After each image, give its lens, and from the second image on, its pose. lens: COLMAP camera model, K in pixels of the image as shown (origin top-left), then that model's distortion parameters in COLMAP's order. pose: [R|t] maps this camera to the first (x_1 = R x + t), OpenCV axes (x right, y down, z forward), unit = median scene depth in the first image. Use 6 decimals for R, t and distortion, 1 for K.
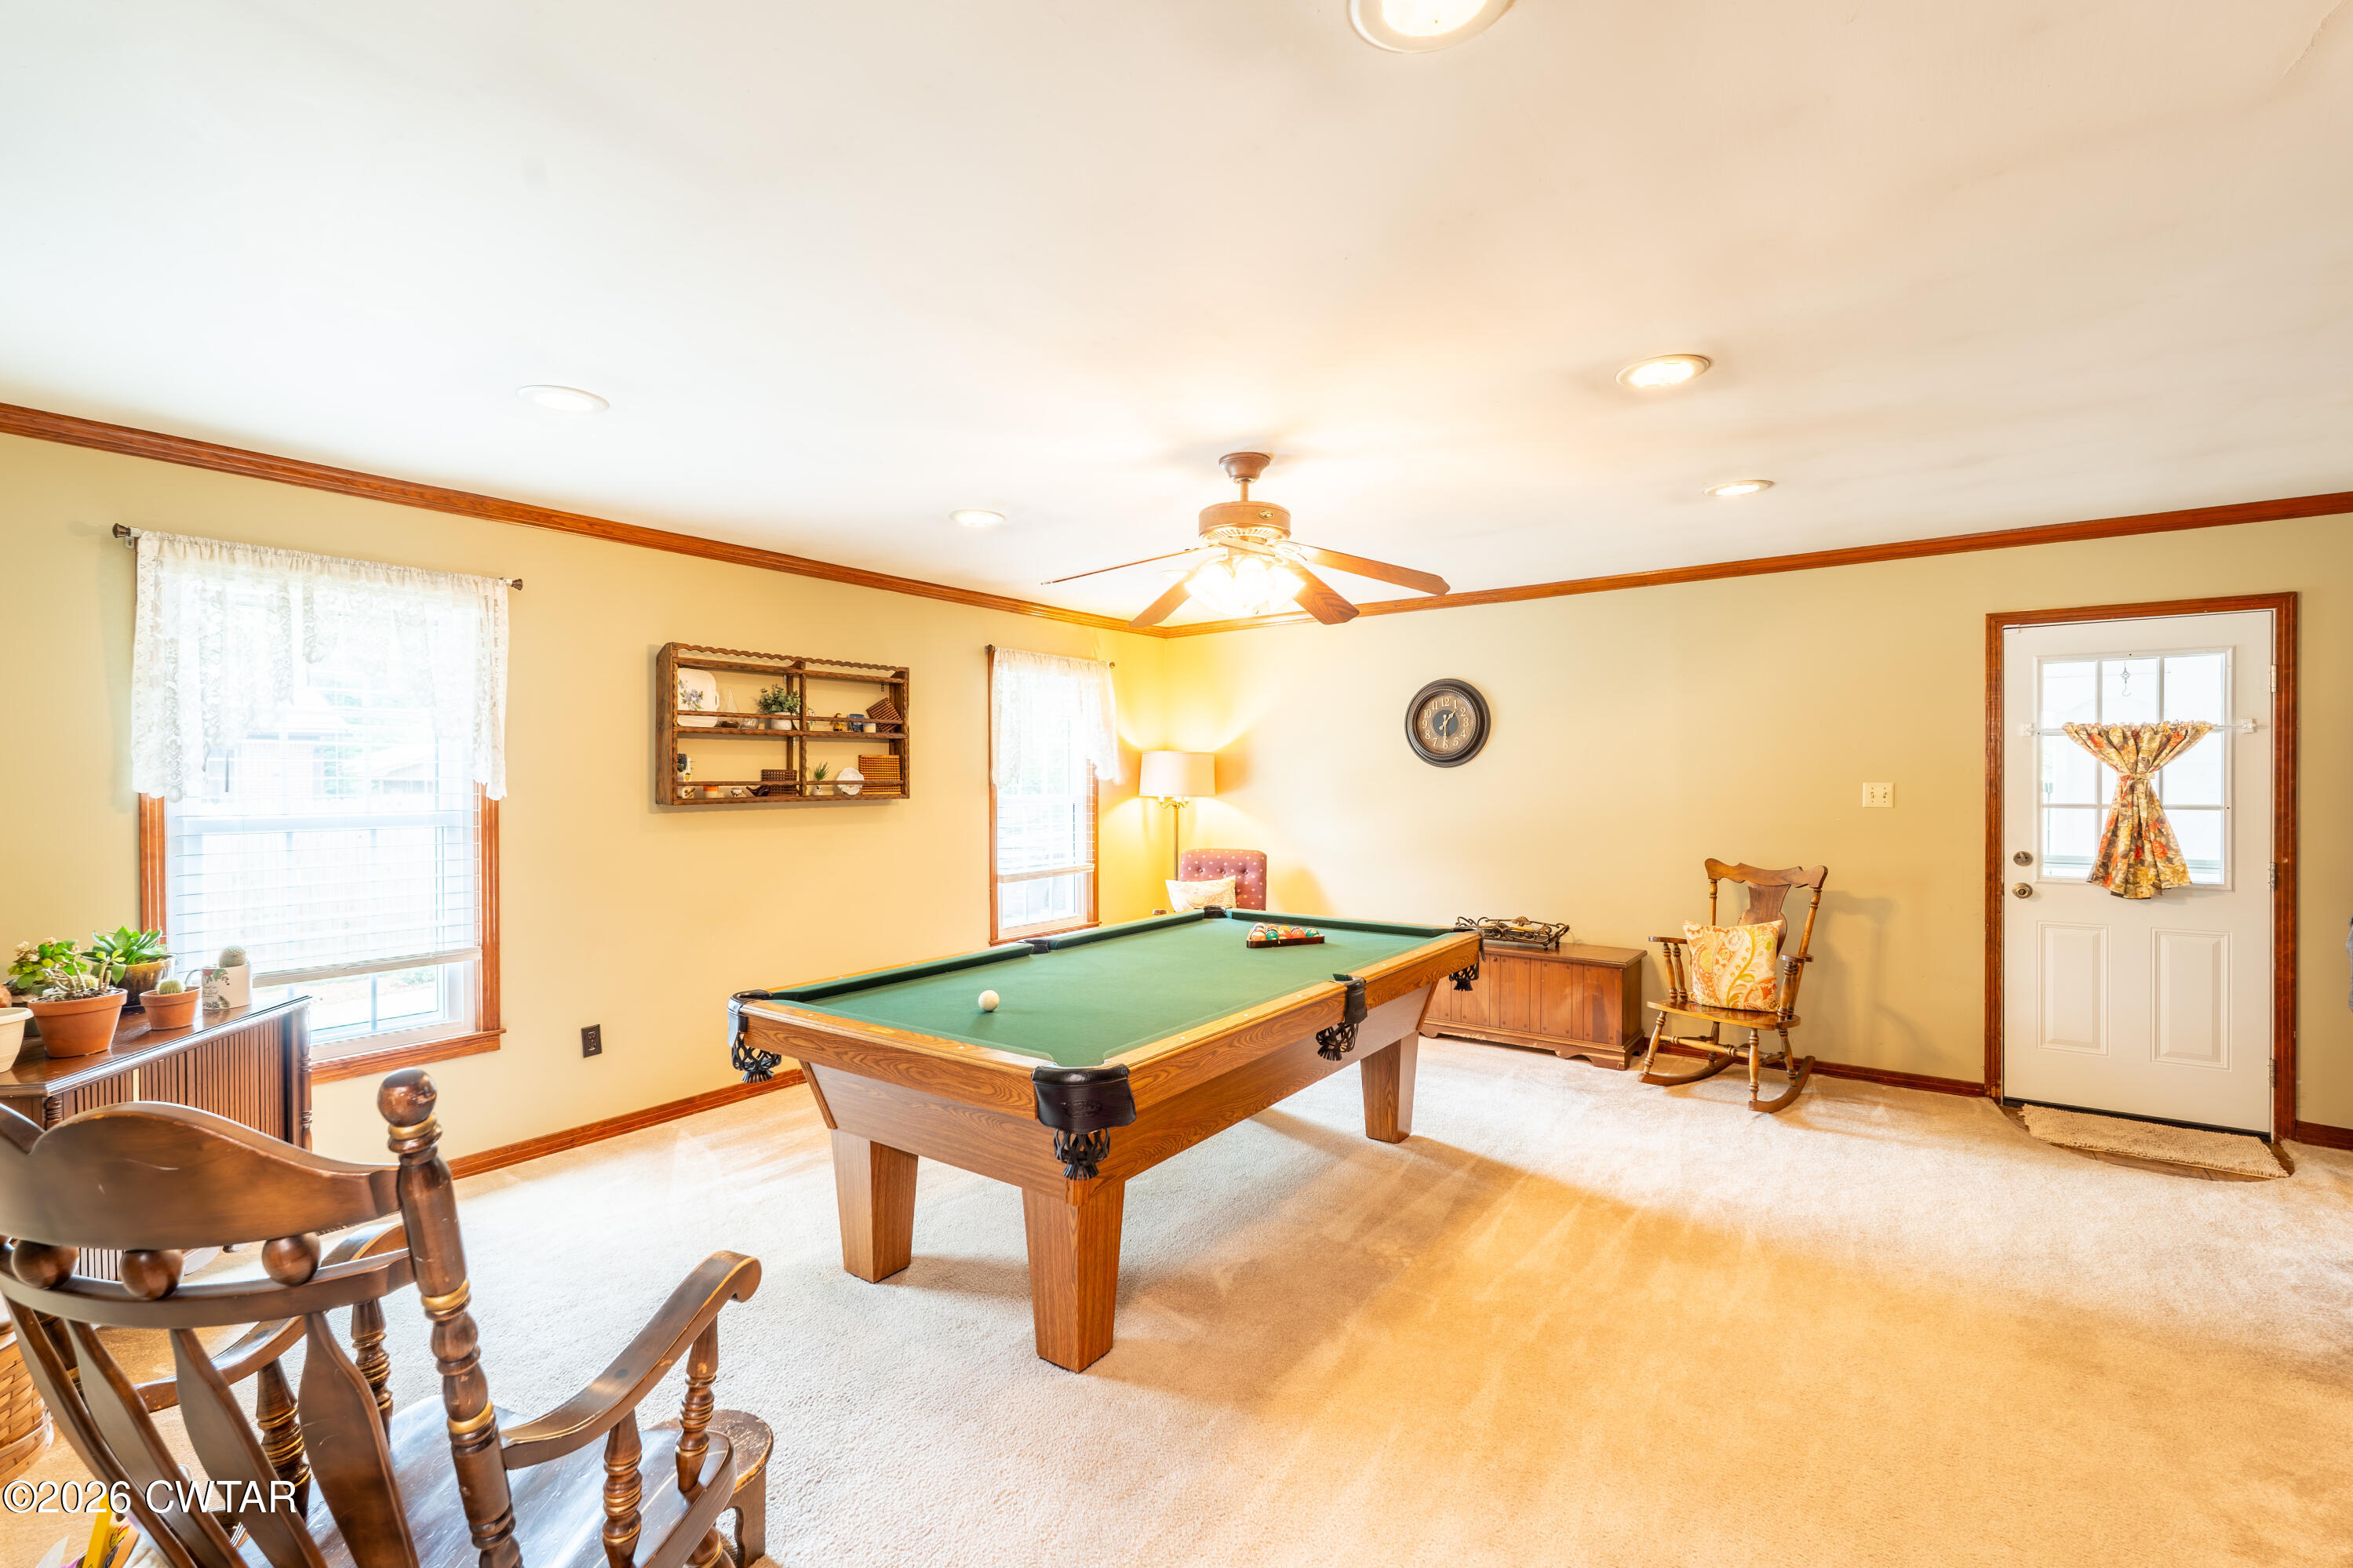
lens RADIAL K [[1047.3, 0, 1172.9], [0, 1047.3, 778.7], [0, 0, 1]] dist [0.001521, -0.000934]
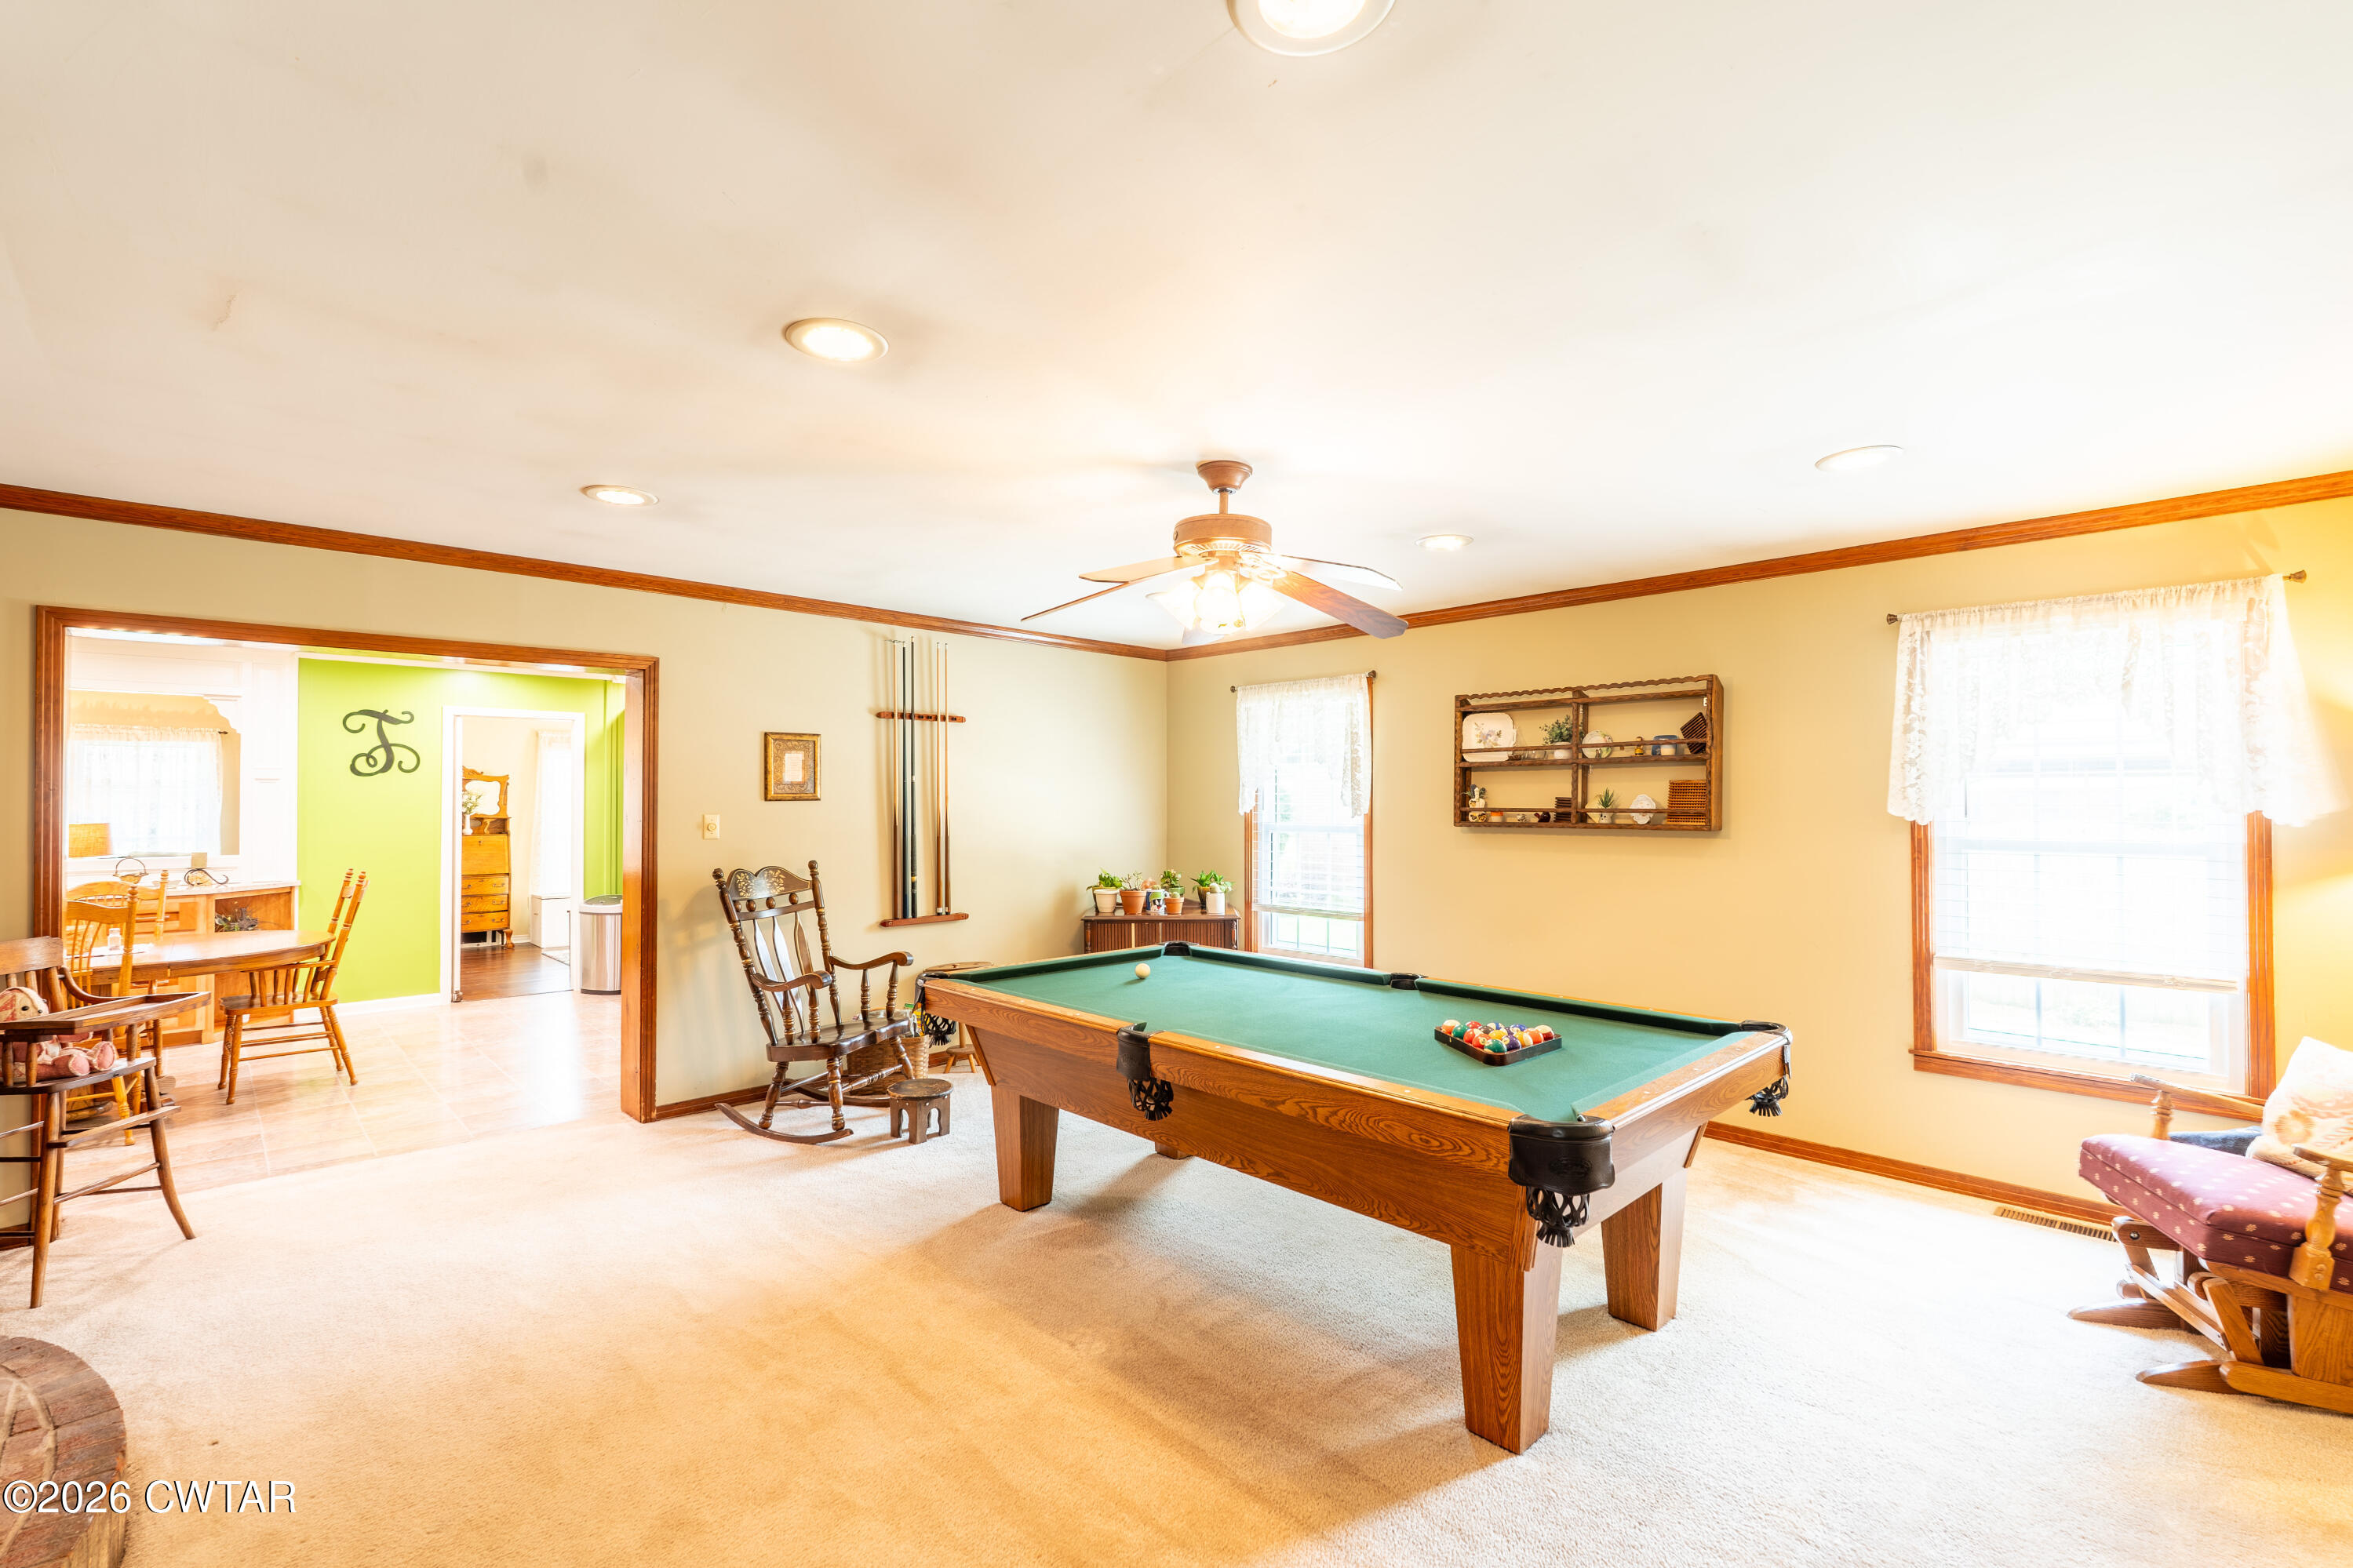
lens RADIAL K [[1047.3, 0, 1193.4], [0, 1047.3, 787.2], [0, 0, 1]] dist [0.001521, -0.000934]
pose [[-0.183747, -0.014054, -0.982873, 0.721124], [-0.004758, 0.999899, -0.013408, -0.003074], [0.982962, 0.002213, -0.183795, 0.835372]]
